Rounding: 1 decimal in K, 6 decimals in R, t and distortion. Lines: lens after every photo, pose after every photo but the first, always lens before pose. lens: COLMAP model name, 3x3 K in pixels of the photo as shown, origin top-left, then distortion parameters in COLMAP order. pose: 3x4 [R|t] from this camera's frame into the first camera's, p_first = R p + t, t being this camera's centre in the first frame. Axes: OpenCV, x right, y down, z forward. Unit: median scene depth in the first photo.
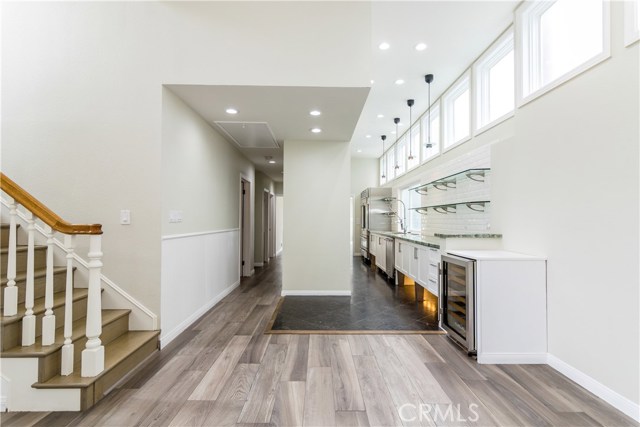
lens RADIAL K [[311.7, 0, 320.0], [0, 311.7, 213.5], [0, 0, 1]] dist [-0.000233, -0.000096]
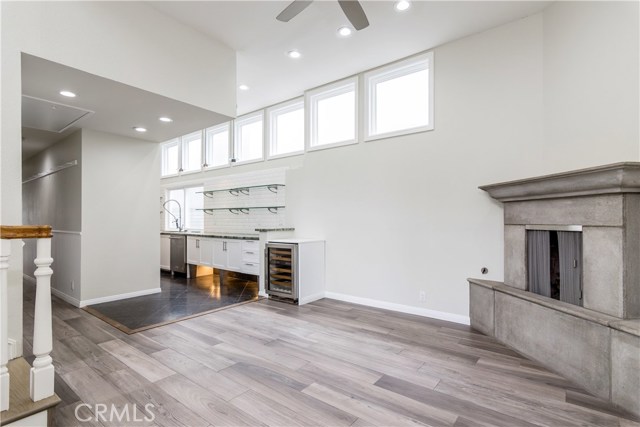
lens RADIAL K [[314.1, 0, 318.4], [0, 314.1, 217.8], [0, 0, 1]] dist [0.000038, -0.000229]
pose [[0.627929, -0.002335, 0.778267, -0.585628], [-0.011416, 0.999860, 0.012211, -0.006296], [-0.778187, -0.016552, 0.627815, -0.098398]]
